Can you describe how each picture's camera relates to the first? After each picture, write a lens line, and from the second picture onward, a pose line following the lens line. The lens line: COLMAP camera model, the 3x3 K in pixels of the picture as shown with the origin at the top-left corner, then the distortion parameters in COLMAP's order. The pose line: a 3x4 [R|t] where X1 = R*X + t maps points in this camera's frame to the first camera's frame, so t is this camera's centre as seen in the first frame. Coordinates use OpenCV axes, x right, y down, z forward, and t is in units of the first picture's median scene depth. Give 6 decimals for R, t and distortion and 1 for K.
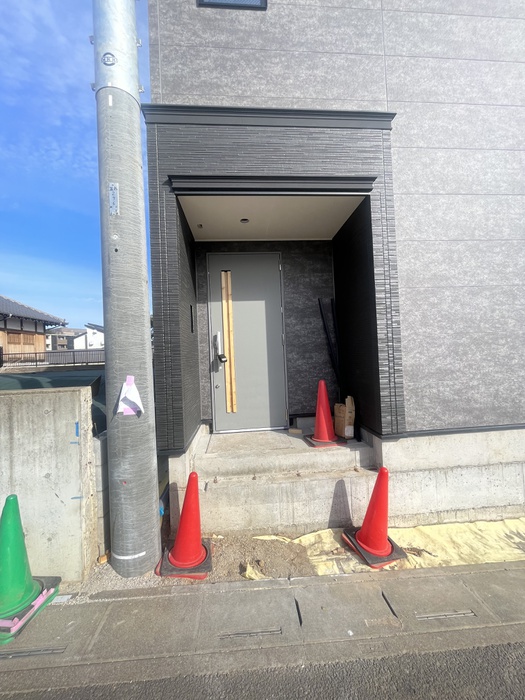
lens RADIAL K [[283.0, 0, 260.4], [0, 283.0, 347.4], [0, 0, 1]] dist [-0.005555, 0.000660]
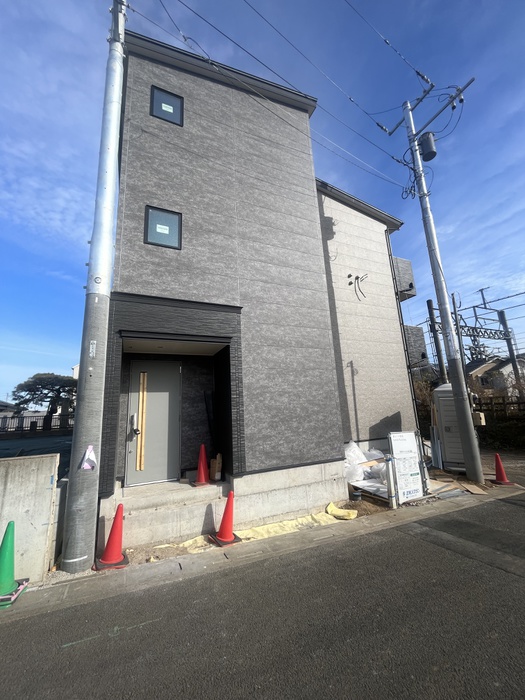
lens RADIAL K [[283.0, 0, 262.3], [0, 283.0, 350.0], [0, 0, 1]] dist [-0.005555, 0.000660]
pose [[0.934693, 0.072625, 0.347958, -0.084983], [0.002819, 0.977360, -0.211564, -0.085520], [-0.355445, 0.198728, 0.913327, -0.885521]]
